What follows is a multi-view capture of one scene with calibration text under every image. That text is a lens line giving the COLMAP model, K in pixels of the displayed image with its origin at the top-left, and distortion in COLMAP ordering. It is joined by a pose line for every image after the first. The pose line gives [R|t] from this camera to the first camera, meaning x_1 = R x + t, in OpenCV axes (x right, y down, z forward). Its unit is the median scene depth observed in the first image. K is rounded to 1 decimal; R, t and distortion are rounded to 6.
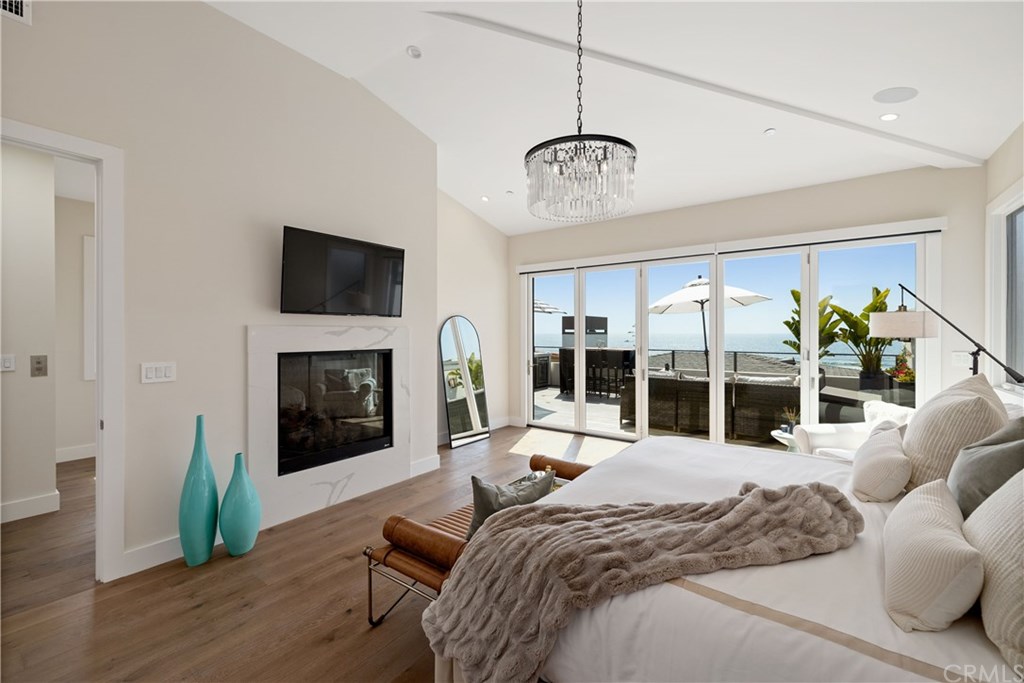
lens RADIAL K [[436.0, 0, 510.1], [0, 436.0, 336.9], [0, 0, 1]] dist [0.001376, 0.001036]
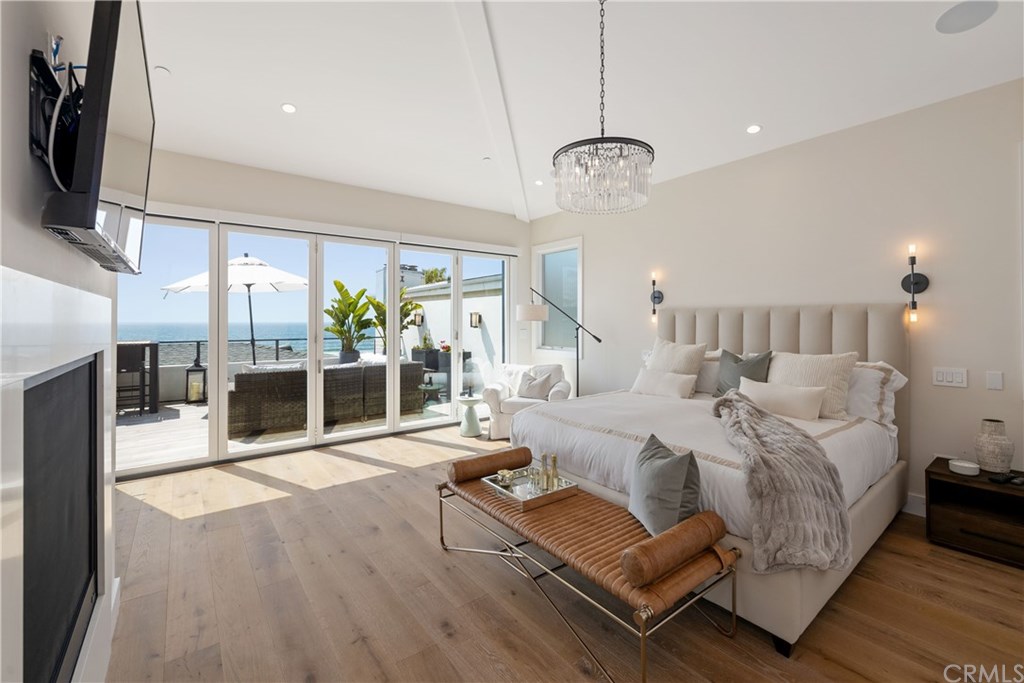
lens RADIAL K [[436.0, 0, 517.0], [0, 436.0, 322.3], [0, 0, 1]] dist [0.001376, 0.001036]
pose [[0.269064, -0.003302, 0.963117, -0.408423], [0.011319, 0.999936, 0.000266, 0.003796], [-0.963056, 0.010830, 0.269085, 0.384418]]
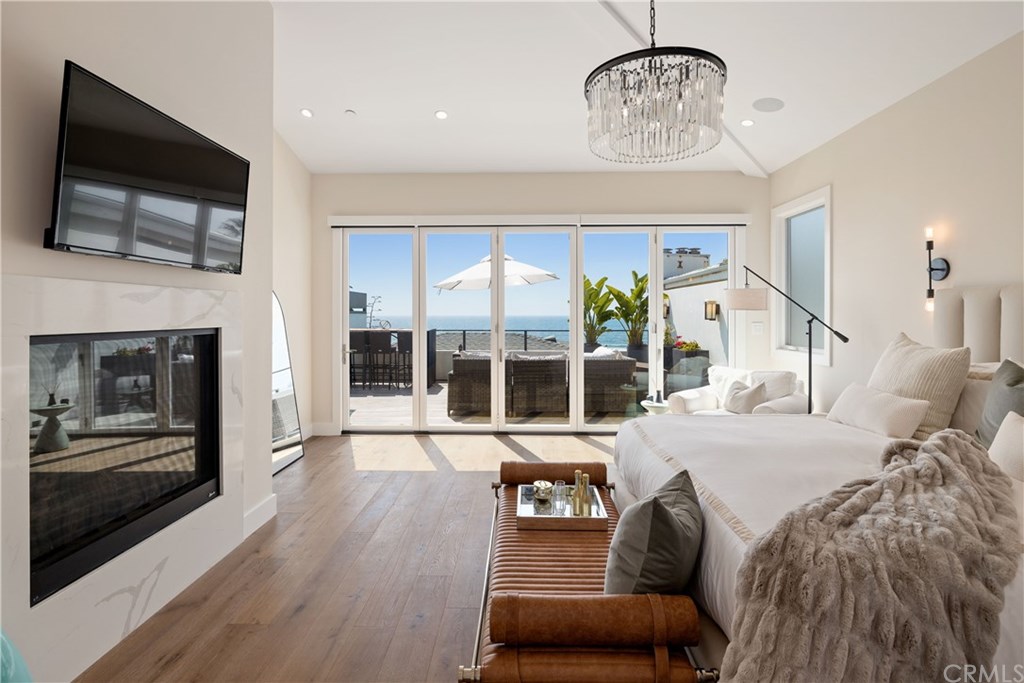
lens RADIAL K [[493.3, 0, 513.5], [0, 493.3, 316.1], [0, 0, 1]] dist [-0.004630, -0.001205]
pose [[0.812794, -0.001343, 0.582549, -0.246988], [0.005696, 0.999968, -0.005642, 0.013165], [-0.582523, 0.007904, 0.812776, 0.172091]]
